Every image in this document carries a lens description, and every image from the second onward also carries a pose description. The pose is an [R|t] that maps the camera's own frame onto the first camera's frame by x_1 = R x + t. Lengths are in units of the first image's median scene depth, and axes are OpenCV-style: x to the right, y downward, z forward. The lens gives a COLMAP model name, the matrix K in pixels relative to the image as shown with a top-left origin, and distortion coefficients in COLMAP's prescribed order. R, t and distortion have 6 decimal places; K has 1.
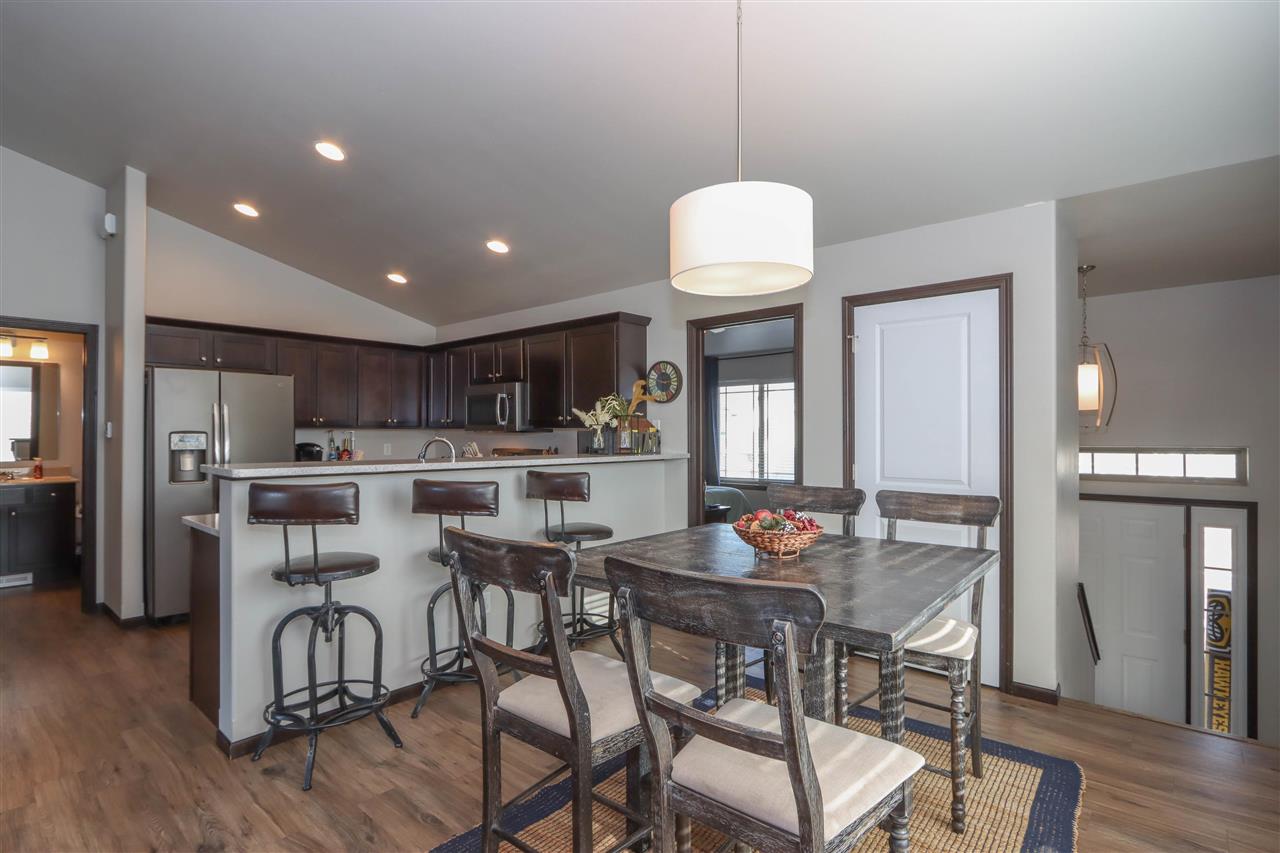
lens RADIAL K [[656.0, 0, 635.9], [0, 656.0, 423.9], [0, 0, 1]] dist [0.006708, 0.000691]
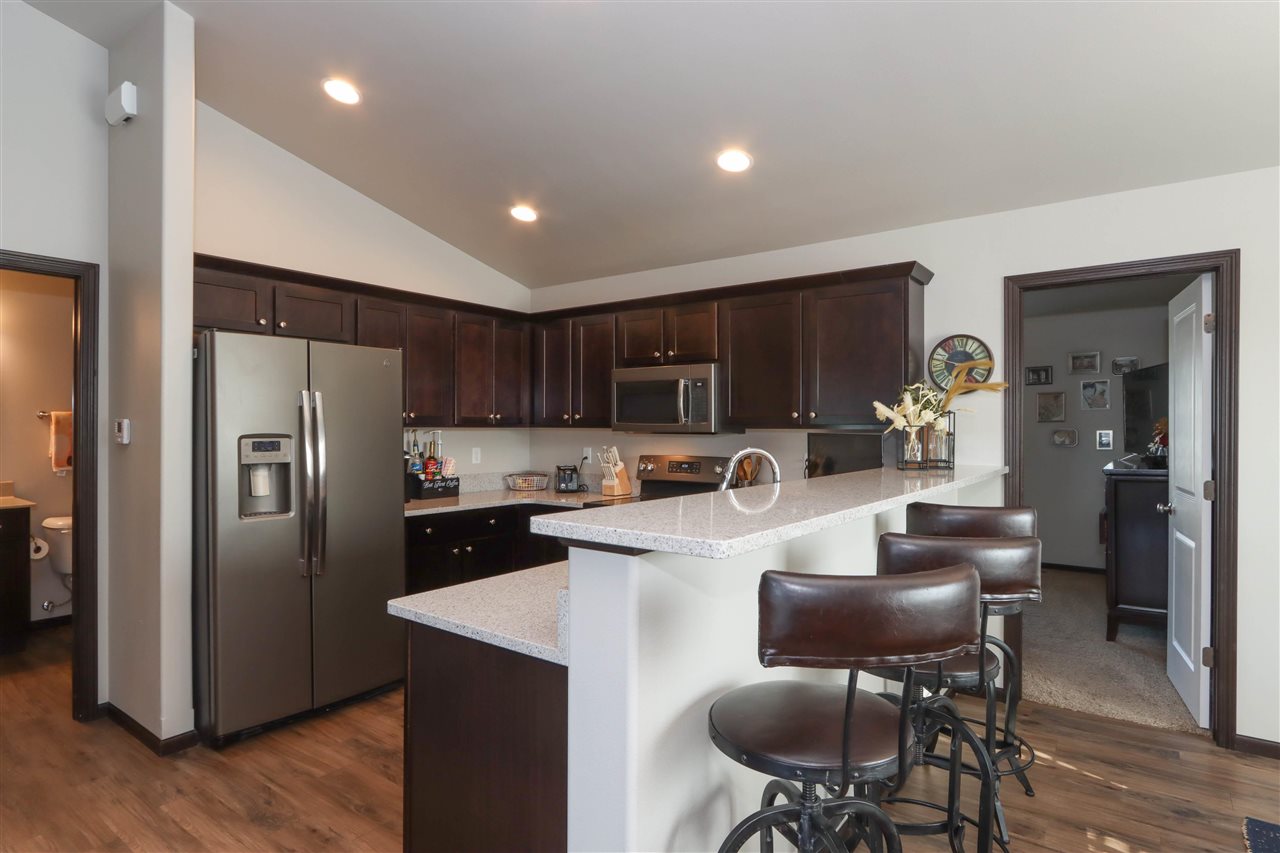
lens RADIAL K [[698.7, 0, 640.9], [0, 698.7, 422.3], [0, 0, 1]] dist [0.002953, 0.000984]
pose [[0.995299, 0.003062, 0.096800, -0.365539], [-0.004034, 0.999943, 0.009846, -0.007697], [-0.096765, -0.010191, 0.995255, 0.282416]]
